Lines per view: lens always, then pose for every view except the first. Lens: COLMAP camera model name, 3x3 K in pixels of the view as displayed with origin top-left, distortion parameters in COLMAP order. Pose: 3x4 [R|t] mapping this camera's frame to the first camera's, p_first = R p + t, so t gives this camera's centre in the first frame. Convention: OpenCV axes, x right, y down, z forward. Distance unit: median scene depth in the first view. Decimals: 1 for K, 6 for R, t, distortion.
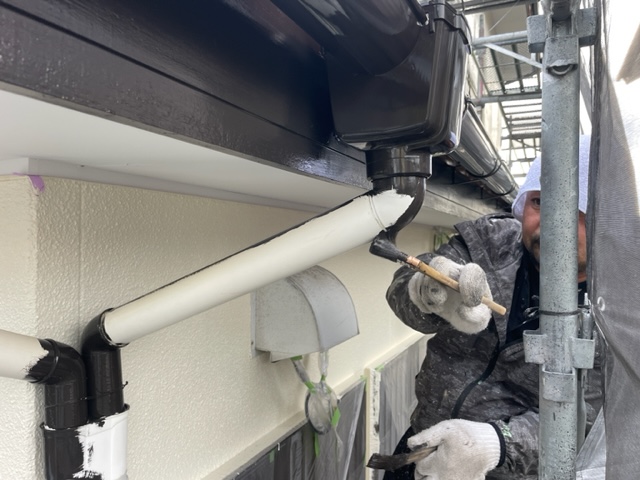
lens RADIAL K [[481.8, 0, 320.0], [0, 481.8, 240.0], [0, 0, 1]] dist [0.089742, -0.128037]
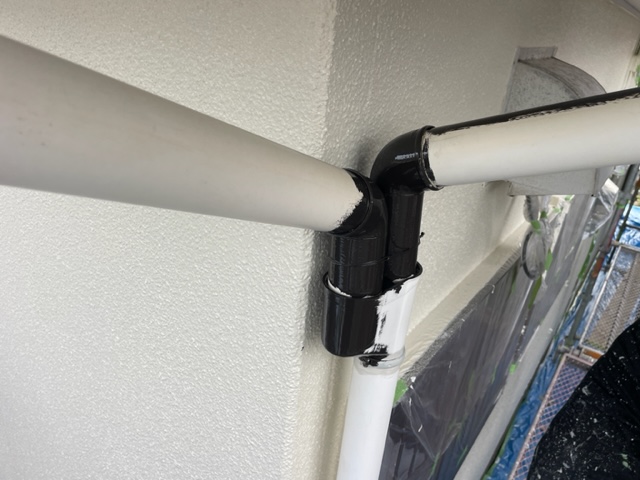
lens RADIAL K [[487.3, 0, 320.0], [0, 487.3, 240.0], [0, 0, 1]] dist [0.087807, -0.111474]
pose [[0.973611, 0.157014, -0.165616, -0.456015], [-0.075338, 0.906151, 0.416191, 0.022853], [0.215420, -0.392731, 0.894068, 0.371066]]
